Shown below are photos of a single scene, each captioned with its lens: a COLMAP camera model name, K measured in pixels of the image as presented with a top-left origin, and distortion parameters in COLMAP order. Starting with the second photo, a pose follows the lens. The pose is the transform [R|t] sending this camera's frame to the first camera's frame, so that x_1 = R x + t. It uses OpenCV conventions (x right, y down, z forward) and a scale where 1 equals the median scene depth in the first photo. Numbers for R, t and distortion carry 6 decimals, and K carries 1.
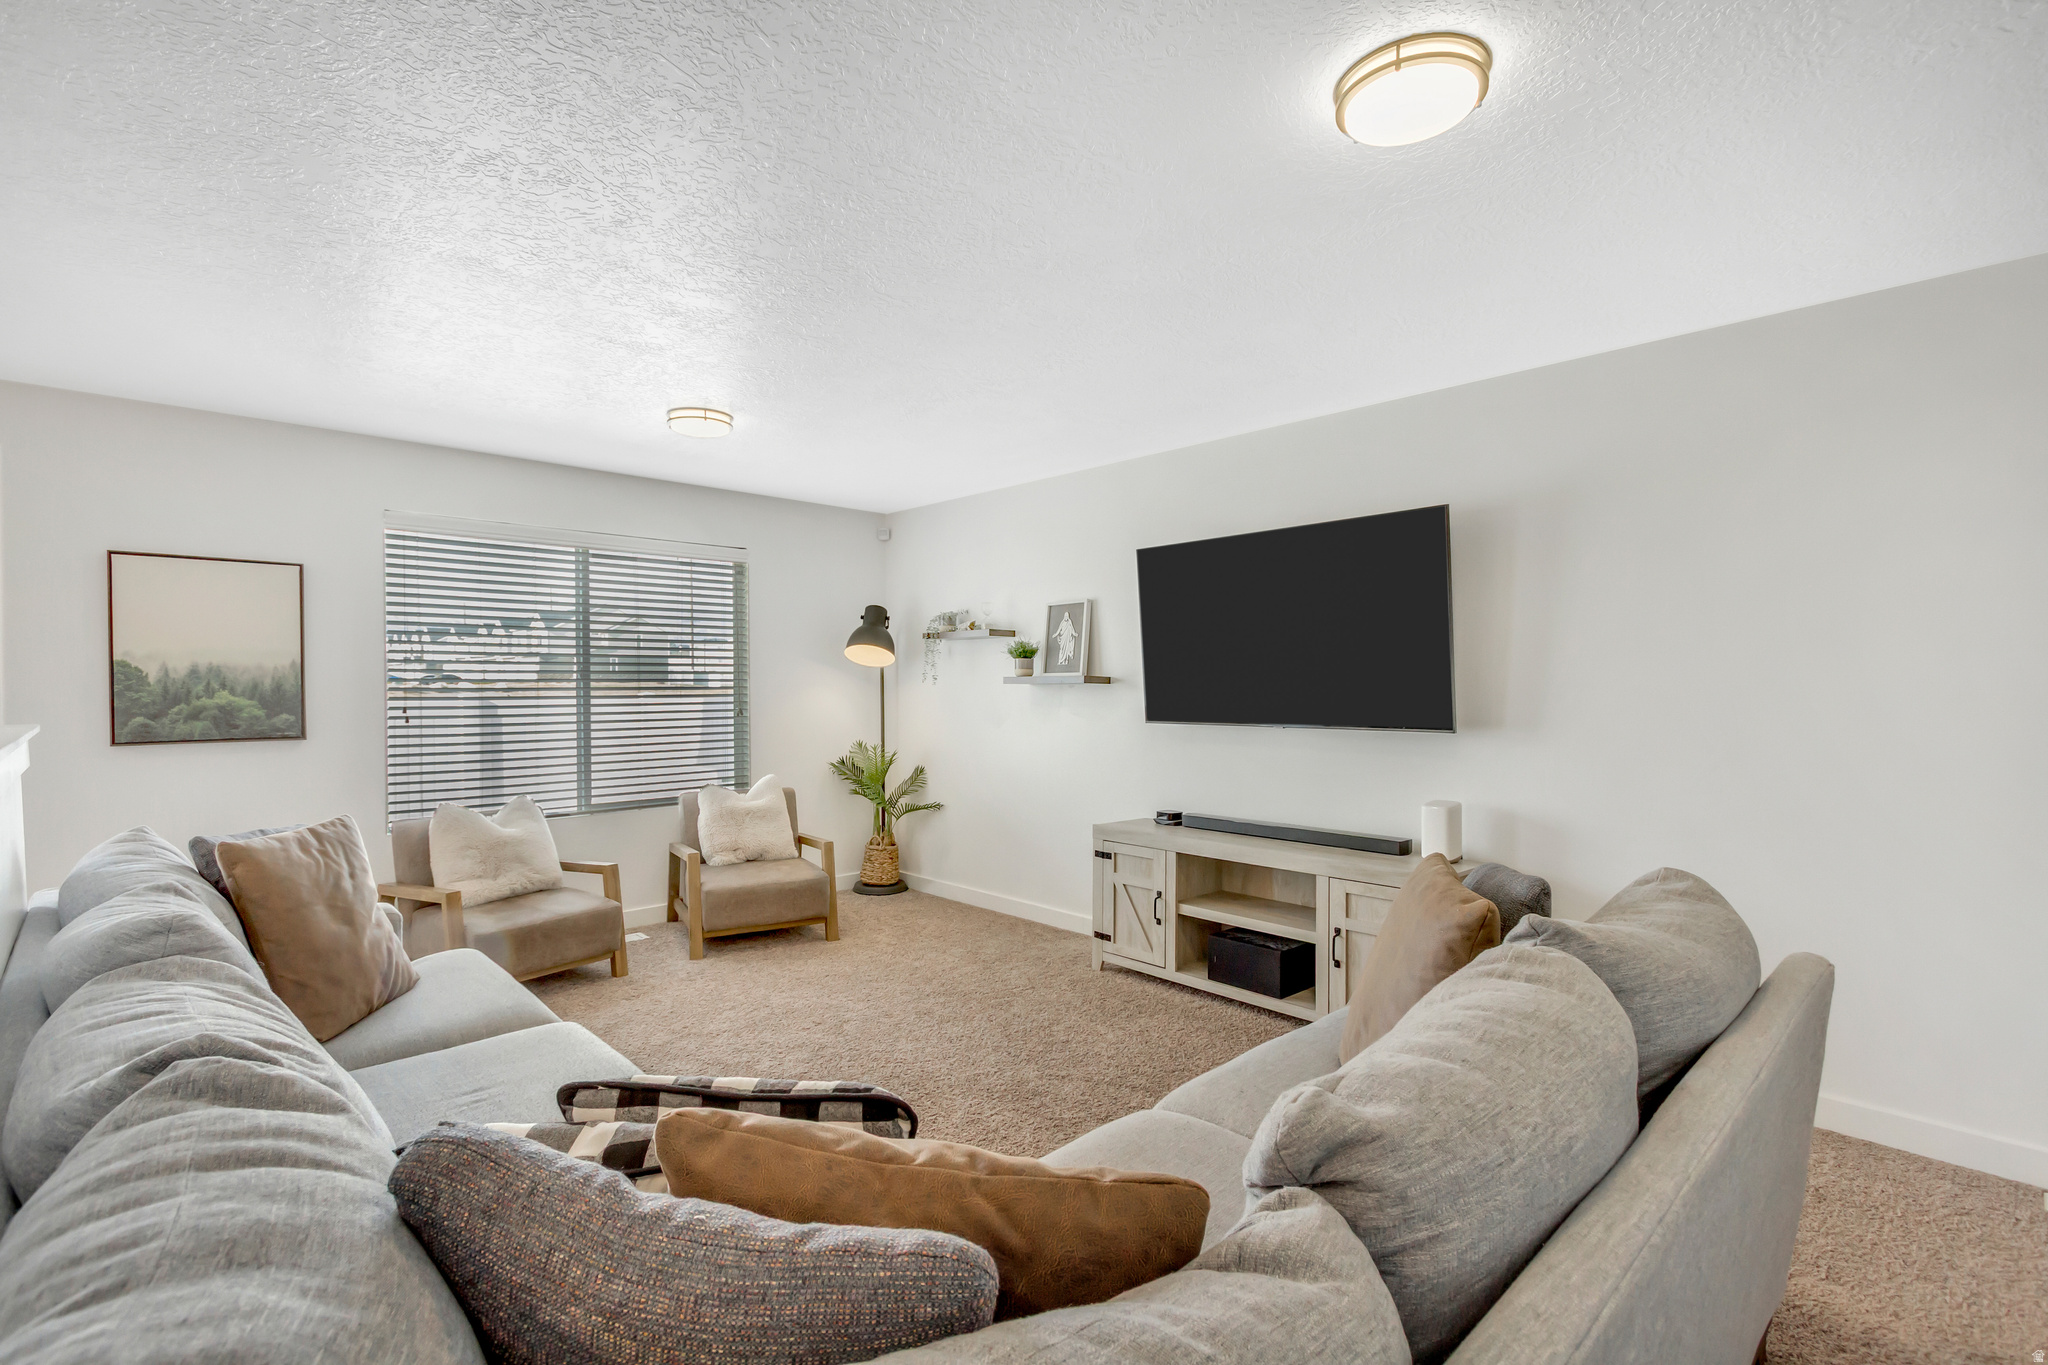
lens RADIAL K [[930.7, 0, 1025.0], [0, 930.7, 687.0], [0, 0, 1]] dist [0.009272, -0.000395]
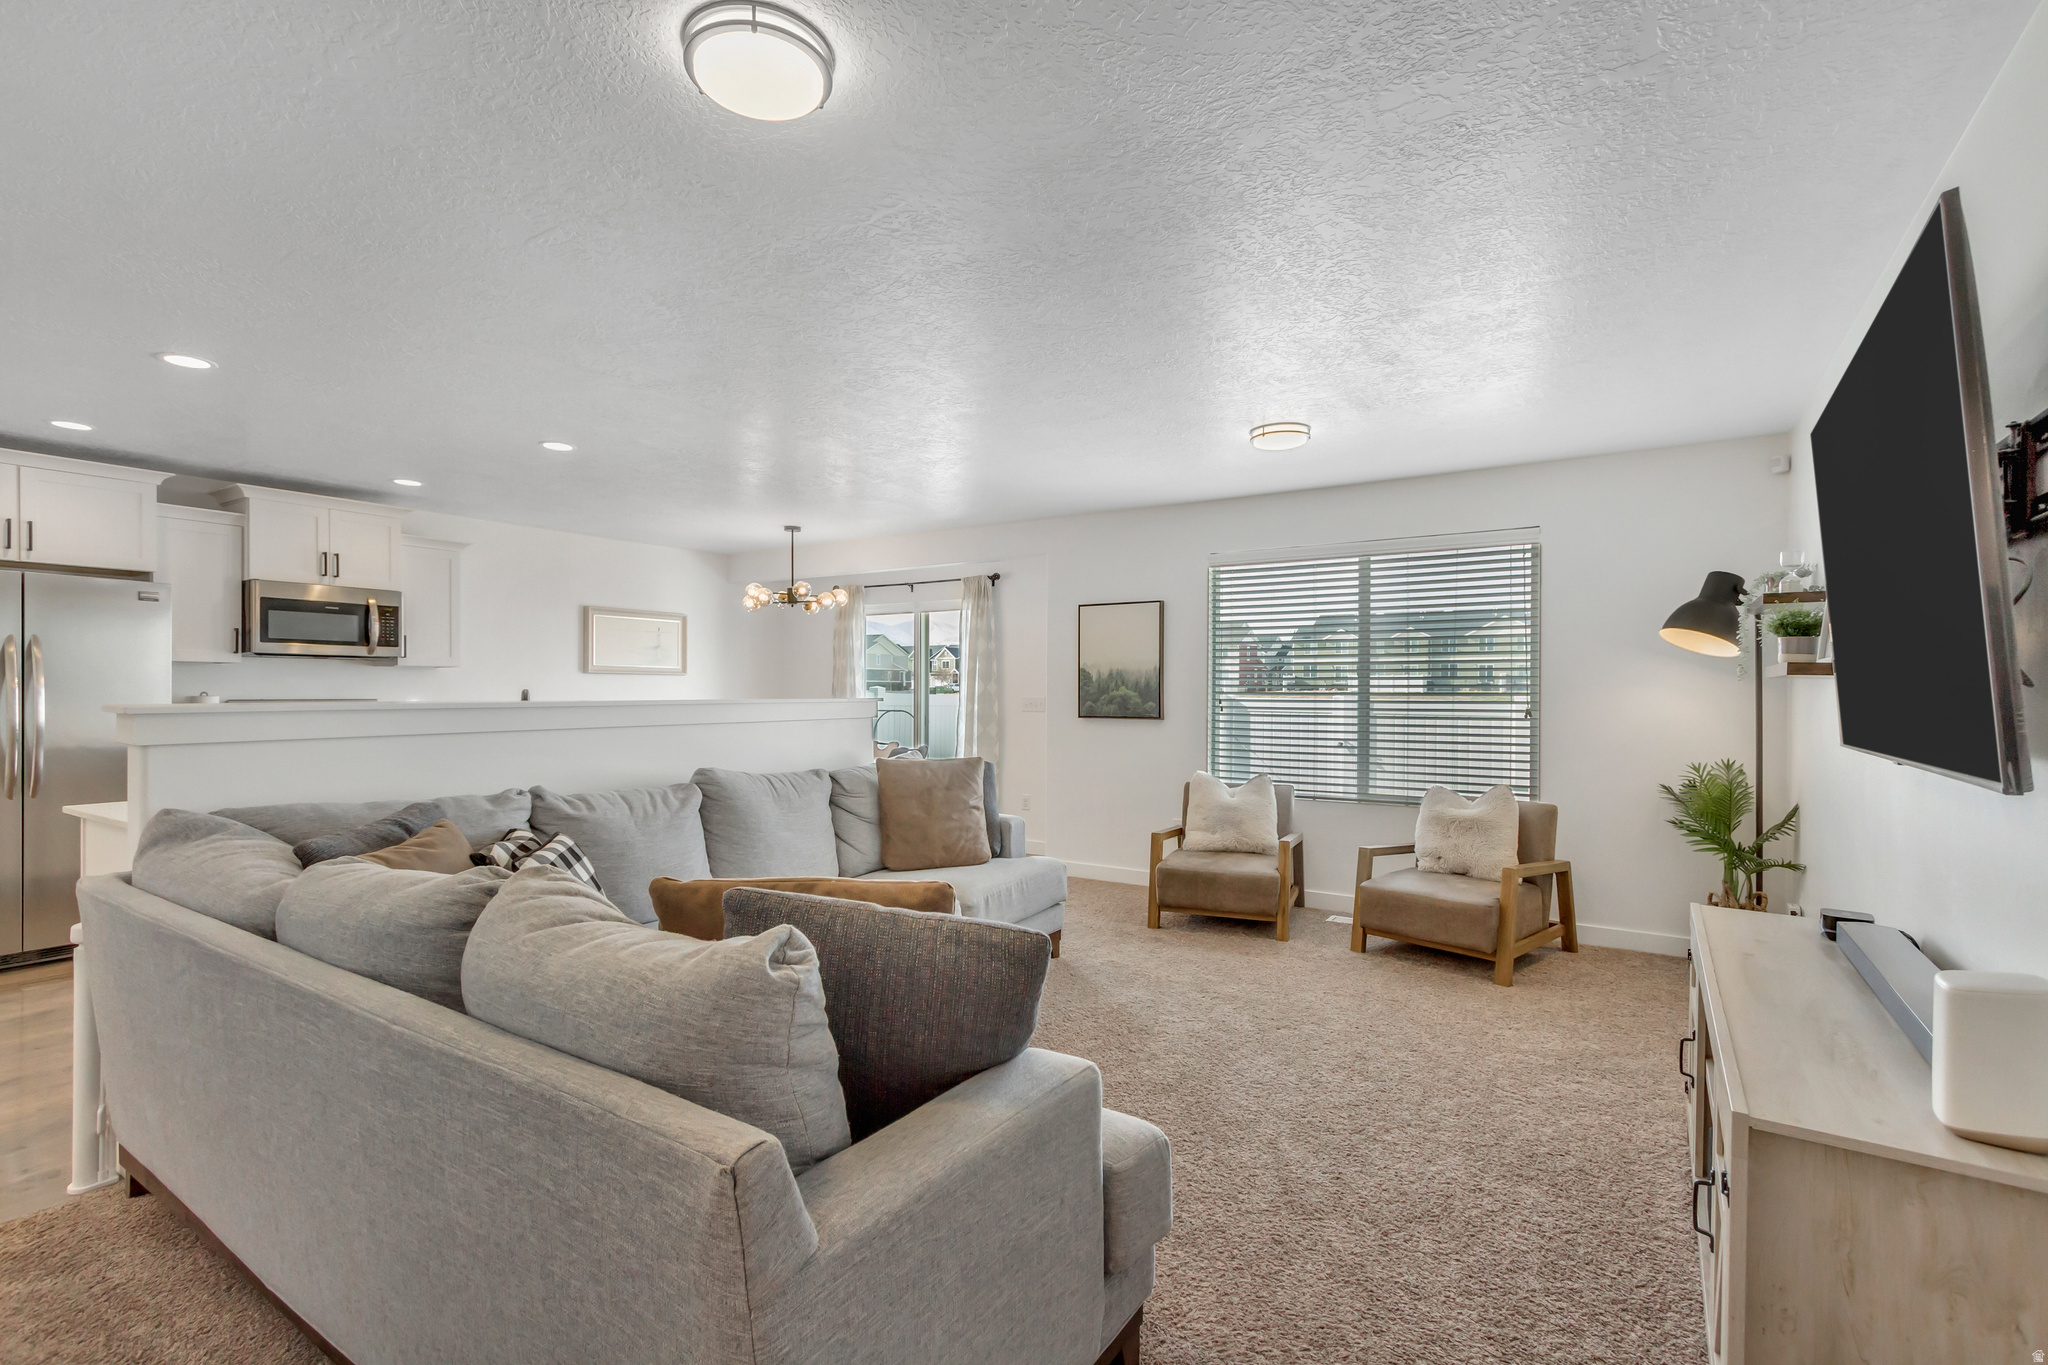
lens RADIAL K [[930.7, 0, 1017.5], [0, 930.7, 684.5], [0, 0, 1]] dist [0.009272, -0.000395]
pose [[0.224057, 0.000686, -0.974576, 0.637327], [-0.003916, 0.999992, -0.000196, 0.001960], [0.974568, 0.003860, 0.224058, 0.466328]]
